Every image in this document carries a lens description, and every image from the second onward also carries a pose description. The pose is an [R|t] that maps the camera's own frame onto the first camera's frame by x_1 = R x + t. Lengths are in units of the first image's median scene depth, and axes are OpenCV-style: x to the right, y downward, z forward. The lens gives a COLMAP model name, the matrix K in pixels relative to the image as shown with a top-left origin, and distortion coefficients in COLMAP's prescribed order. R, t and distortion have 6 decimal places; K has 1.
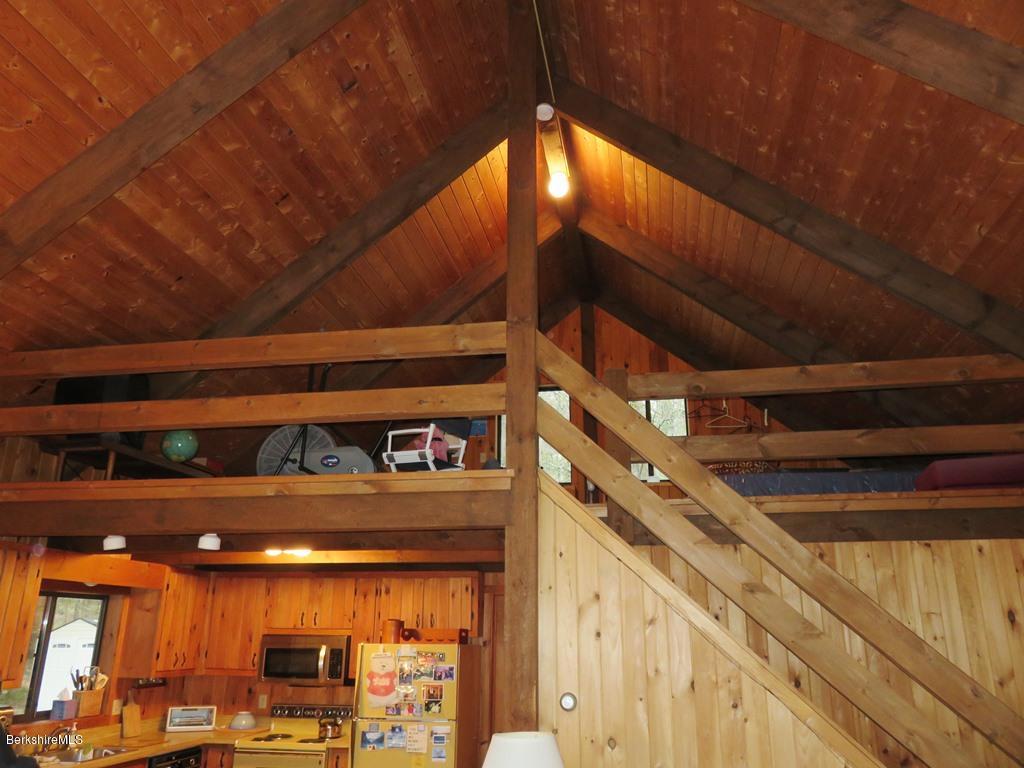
lens RADIAL K [[772.0, 0, 510.8], [0, 772.0, 390.2], [0, 0, 1]] dist [-0.001962, 0.003761]
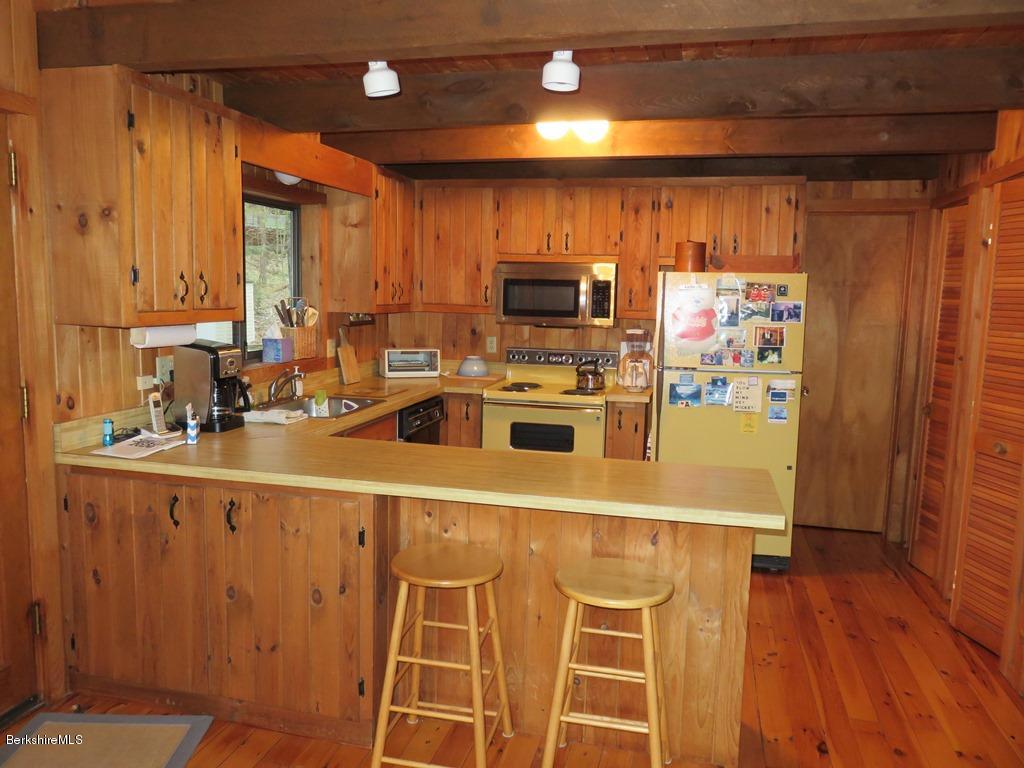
lens RADIAL K [[772.0, 0, 510.8], [0, 772.0, 390.2], [0, 0, 1]] dist [-0.001962, 0.003761]
pose [[0.997825, 0.020734, -0.062568, -0.269905], [0.007740, 0.905813, 0.423608, 0.116404], [0.065459, -0.423171, 0.903682, 0.280179]]
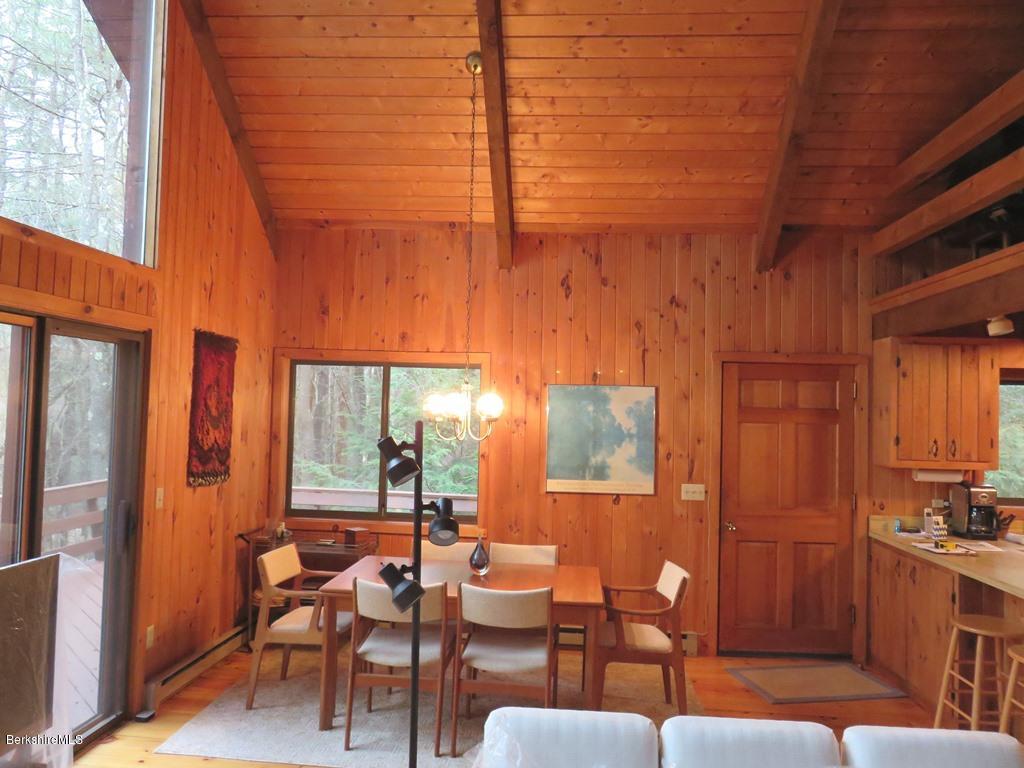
lens RADIAL K [[772.0, 0, 510.8], [0, 772.0, 390.2], [0, 0, 1]] dist [-0.001962, 0.003761]
pose [[0.121113, -0.032086, -0.992120, 0.251200], [0.283850, 0.958862, 0.003640, 0.068756], [0.951189, -0.282054, 0.125238, 0.205409]]
